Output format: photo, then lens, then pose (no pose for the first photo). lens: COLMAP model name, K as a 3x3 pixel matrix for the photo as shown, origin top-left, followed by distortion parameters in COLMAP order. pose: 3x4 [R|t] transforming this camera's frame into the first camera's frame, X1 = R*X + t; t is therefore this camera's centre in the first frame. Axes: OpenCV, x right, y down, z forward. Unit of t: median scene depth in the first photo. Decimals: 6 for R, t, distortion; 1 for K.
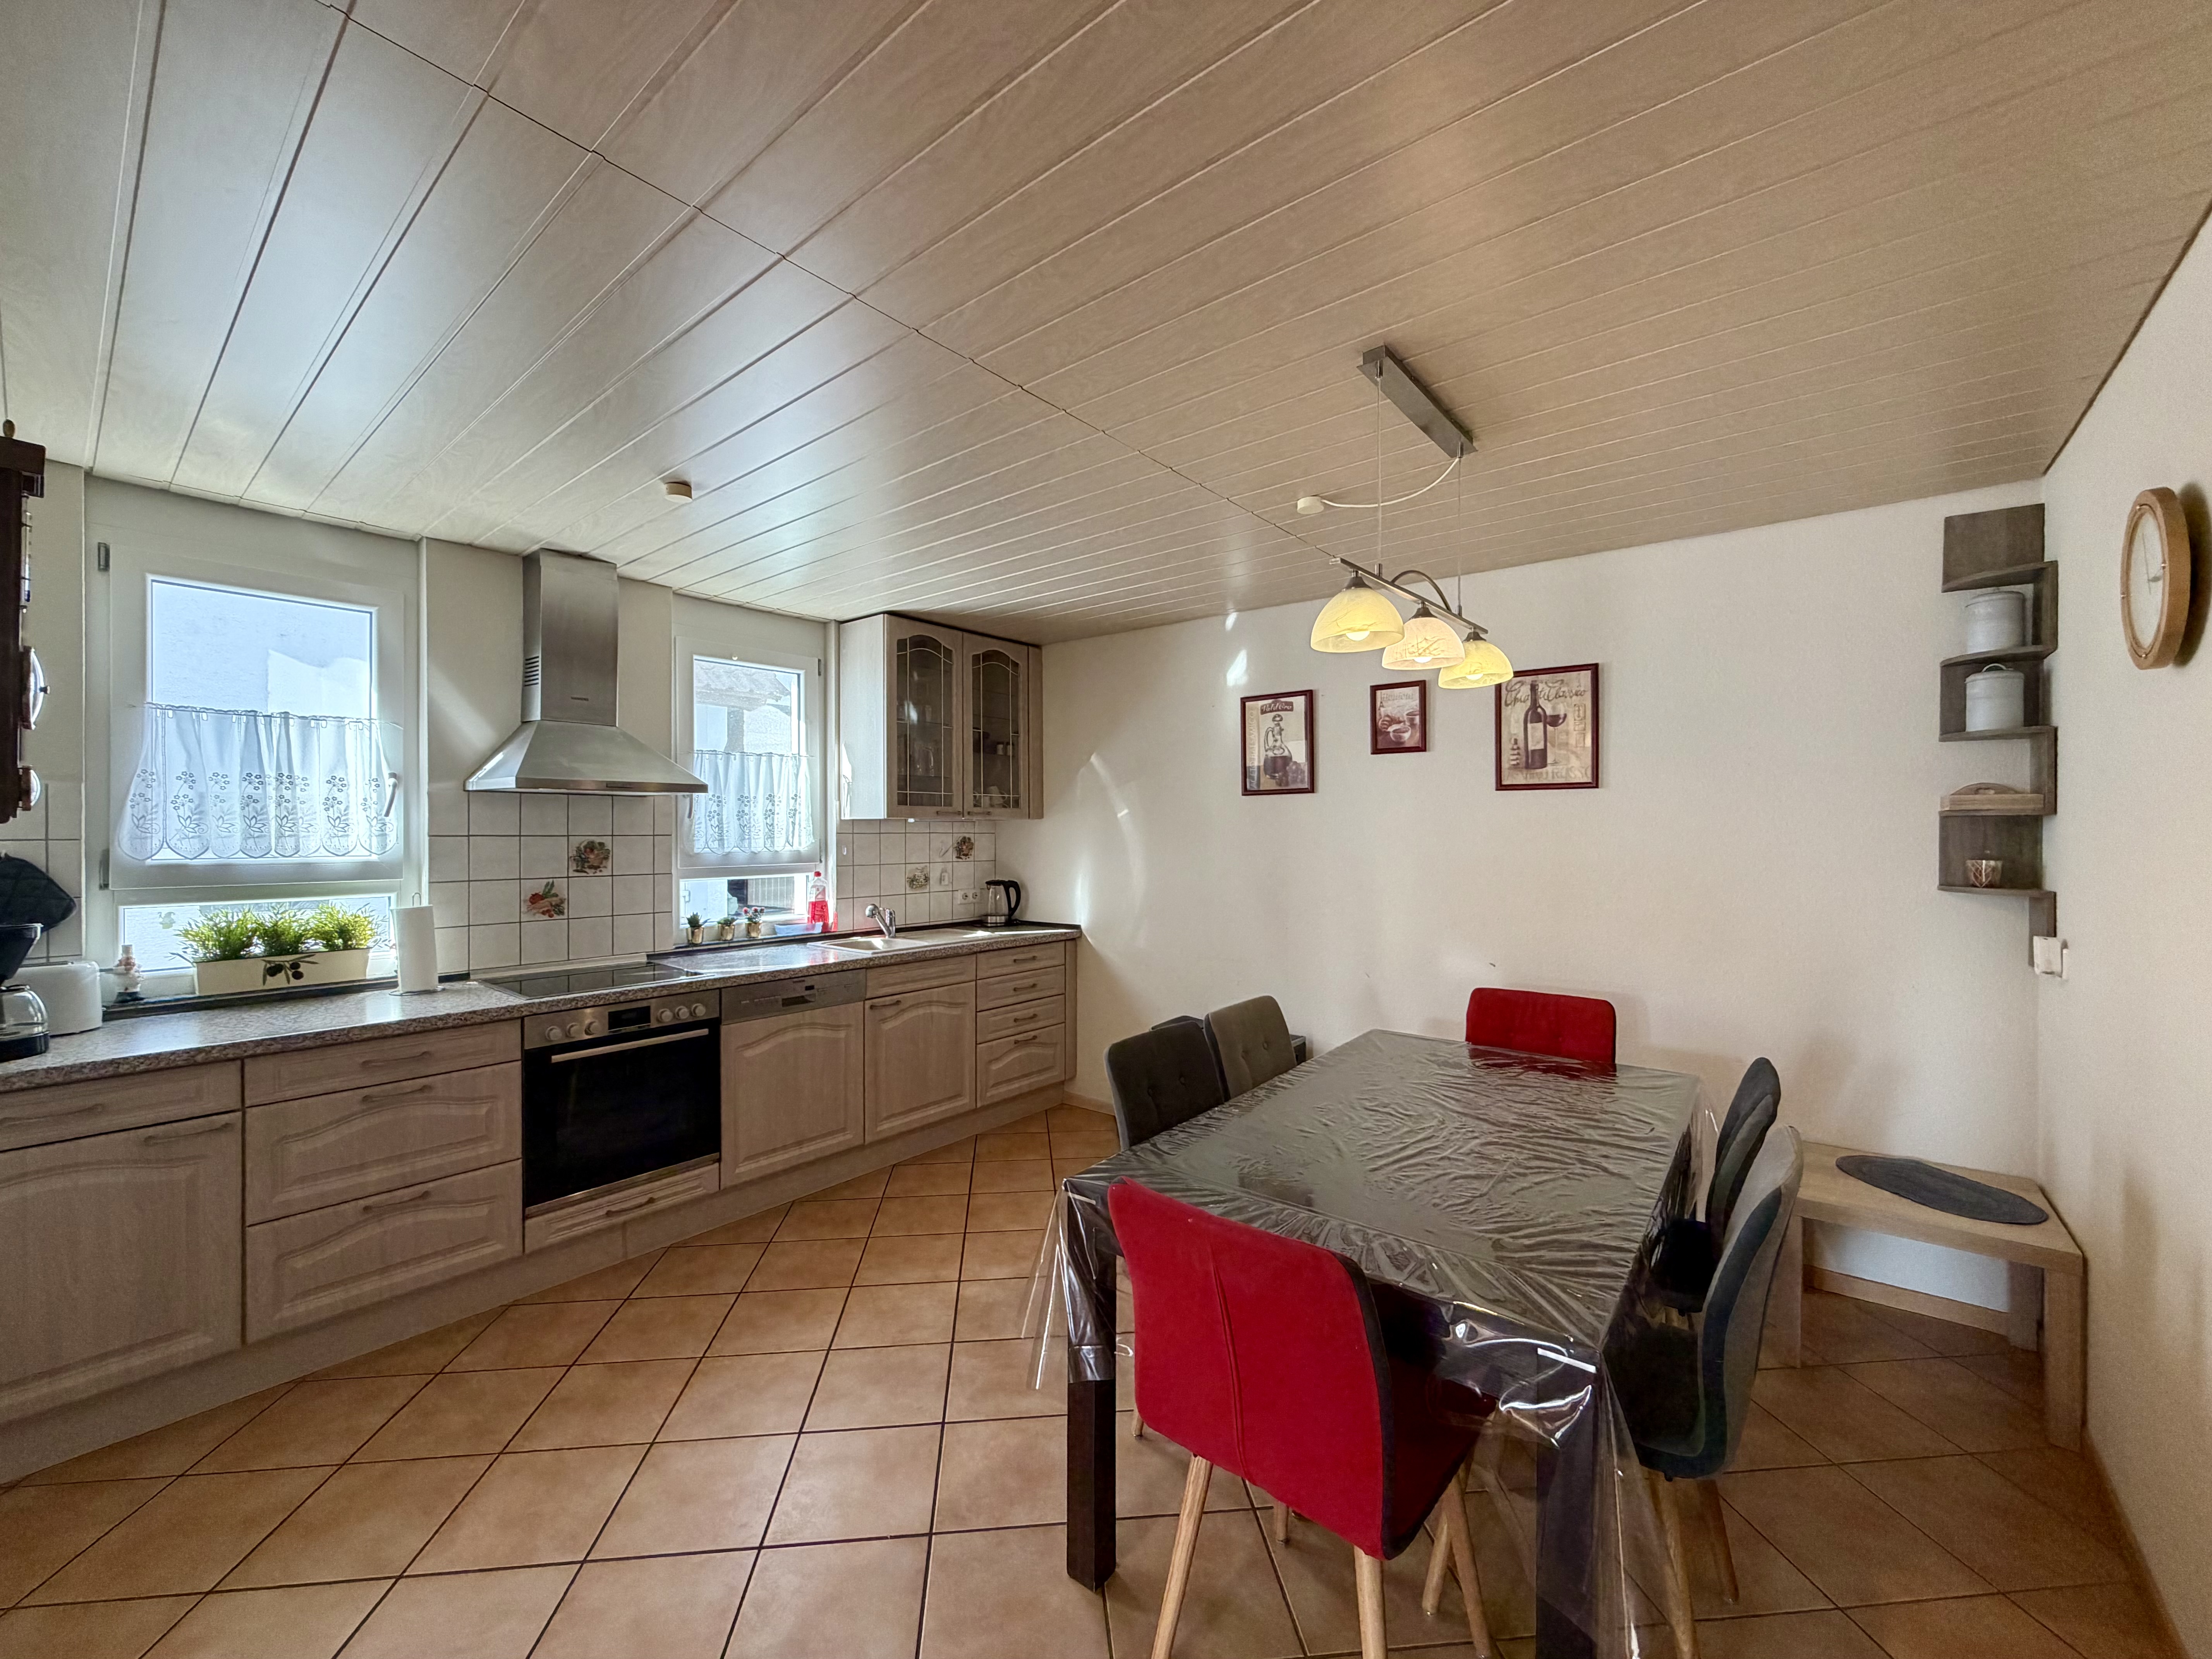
lens RADIAL K [[882.7, 0, 1107.9], [0, 882.7, 826.2], [0, 0, 1]] dist [0.001200, 0.000236]
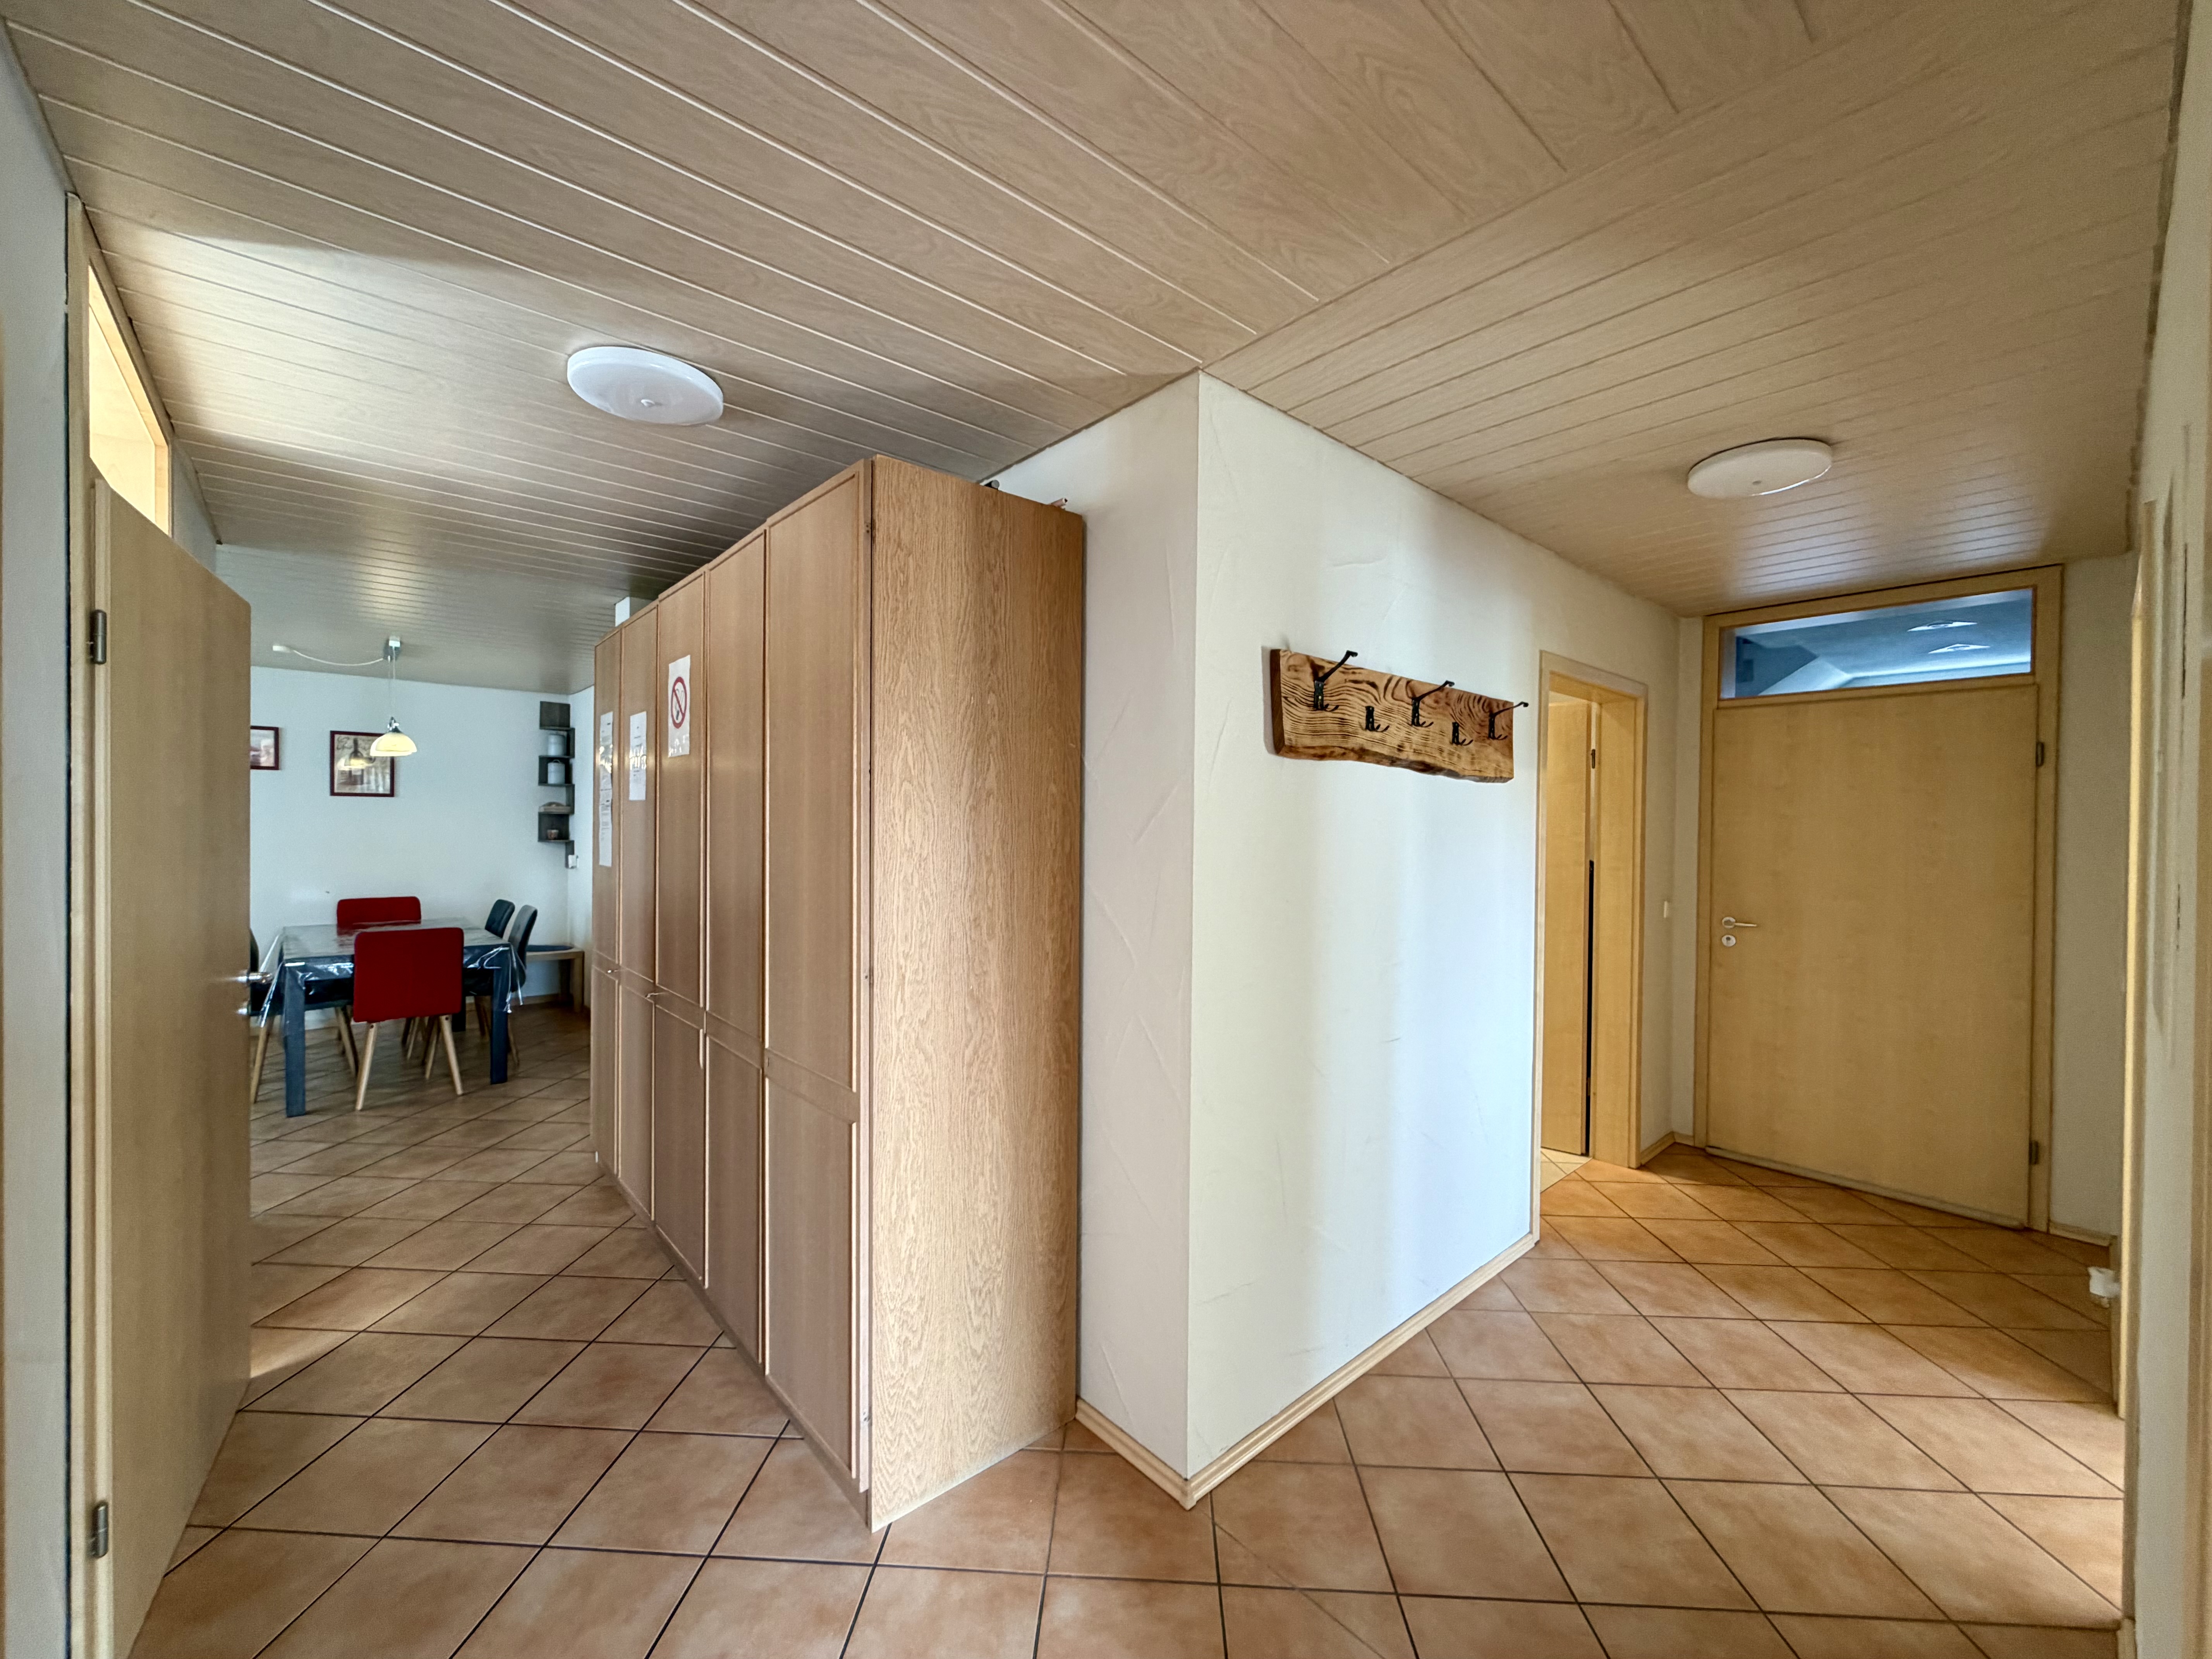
lens RADIAL K [[882.7, 0, 1110.8], [0, 882.7, 827.5], [0, 0, 1]] dist [0.001200, 0.000236]
pose [[0.163762, -0.001277, 0.986499, -1.428494], [-0.010336, 0.999942, 0.003010, 0.004542], [-0.986446, -0.010690, 0.163739, -1.160054]]
